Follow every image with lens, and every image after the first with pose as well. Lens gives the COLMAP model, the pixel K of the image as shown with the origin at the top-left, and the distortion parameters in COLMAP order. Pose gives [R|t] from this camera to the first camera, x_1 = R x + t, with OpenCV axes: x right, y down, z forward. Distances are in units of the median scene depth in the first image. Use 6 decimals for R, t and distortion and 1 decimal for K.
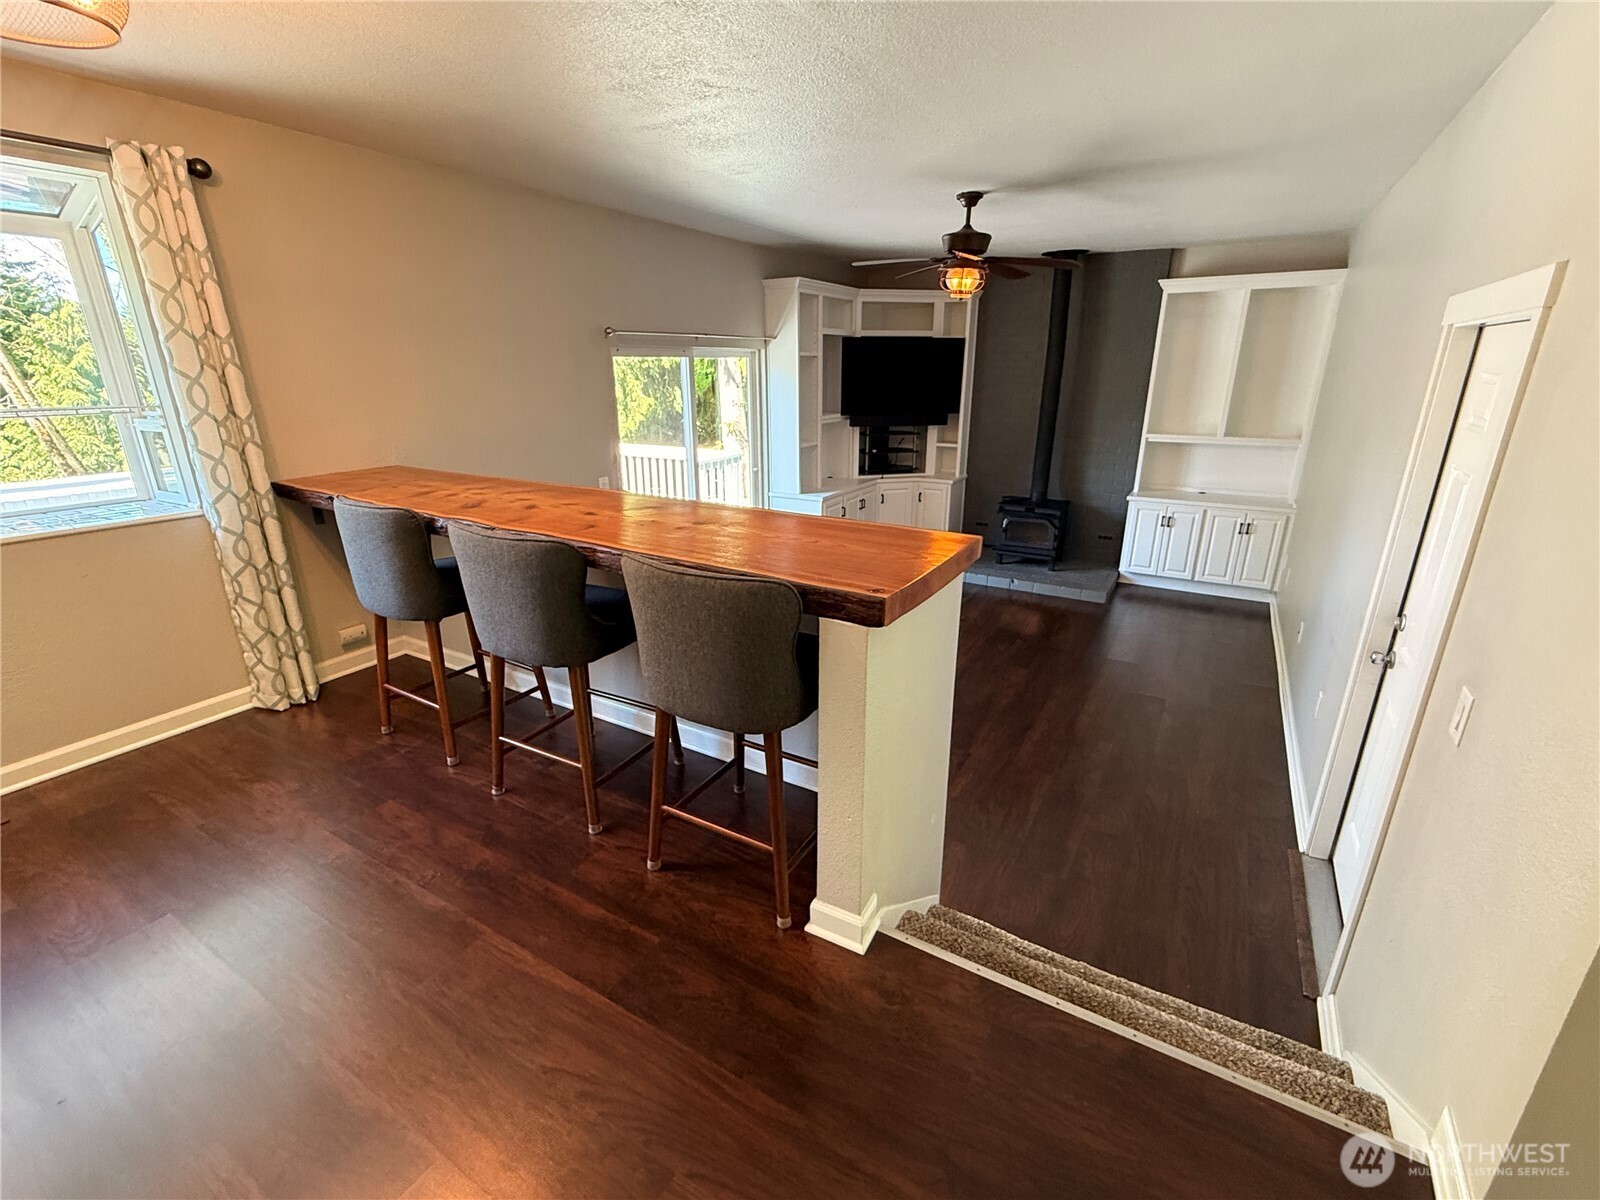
lens RADIAL K [[710.5, 0, 800.0], [0, 710.5, 600.0], [0, 0, 1]] dist [-0.001249, 0.000265]
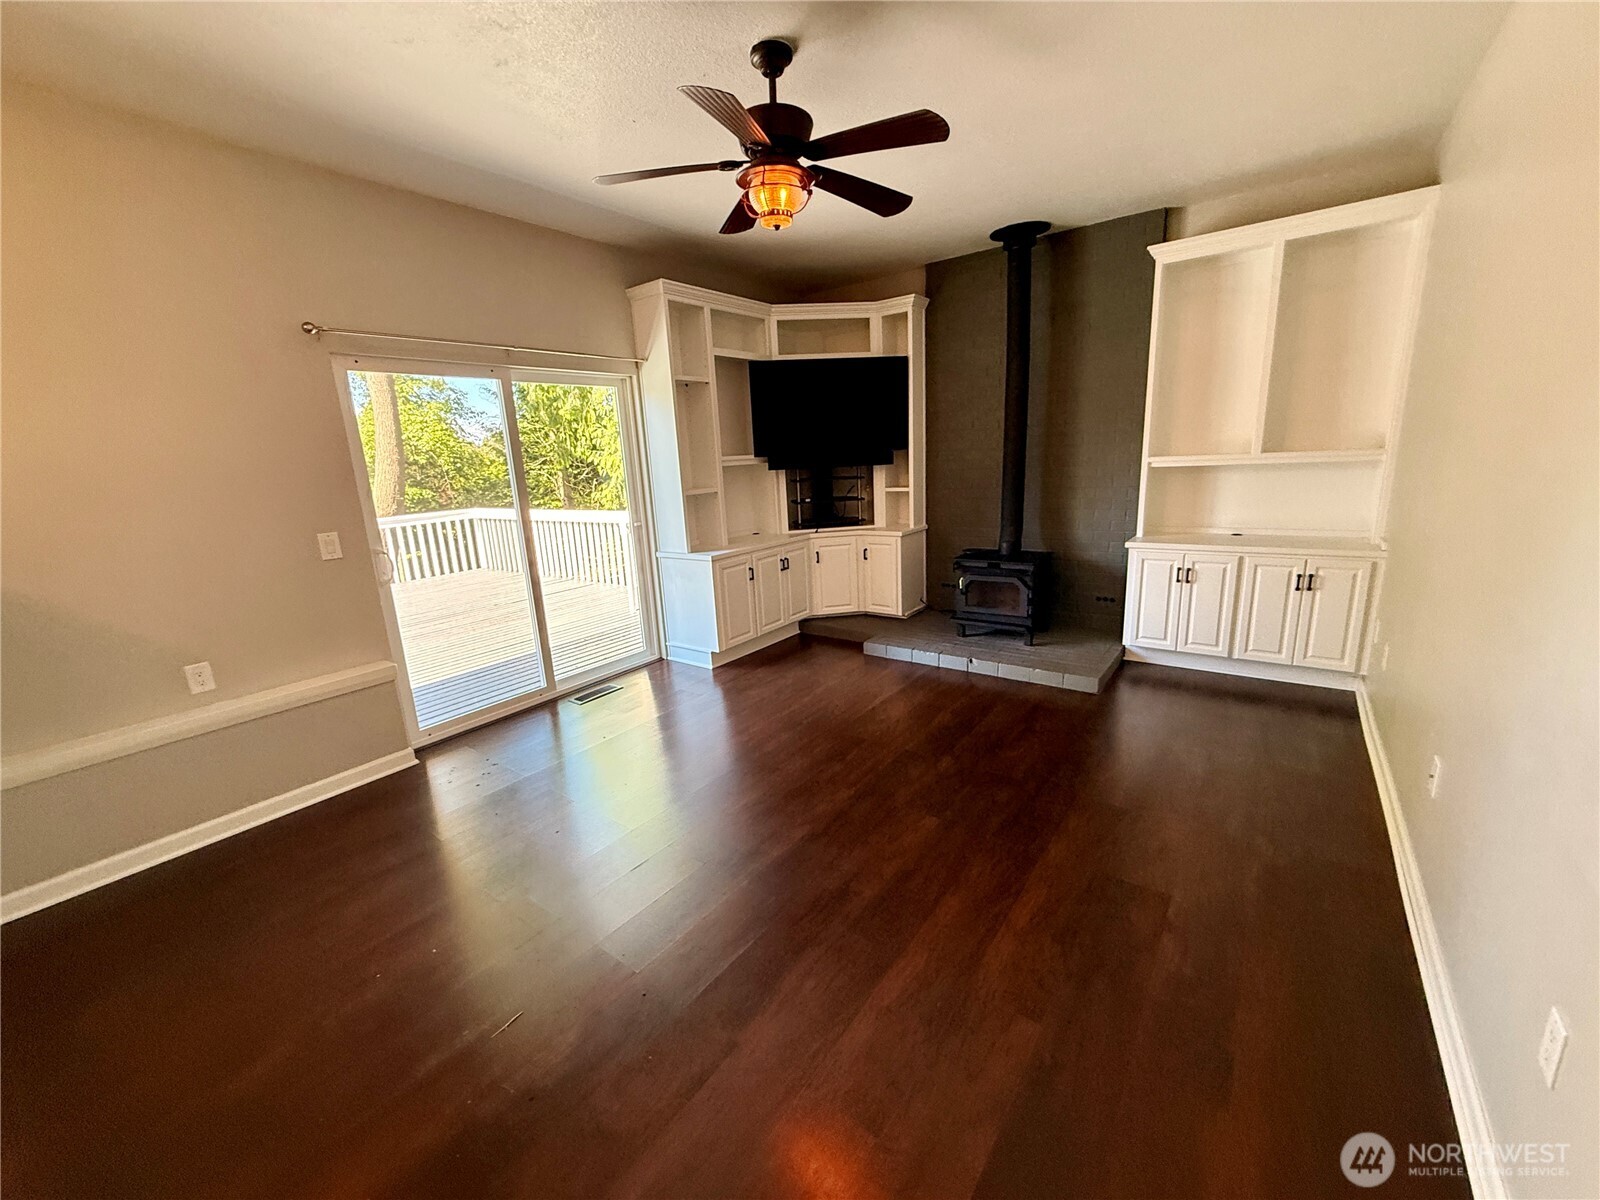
lens RADIAL K [[643.7, 0, 796.9], [0, 643.7, 600.1], [0, 0, 1]] dist [0.001076, -0.000520]
pose [[0.993065, -0.021925, -0.115504, 0.199229], [0.011131, 0.995578, -0.093279, -0.029175], [0.117039, 0.091346, 0.988918, 0.311602]]
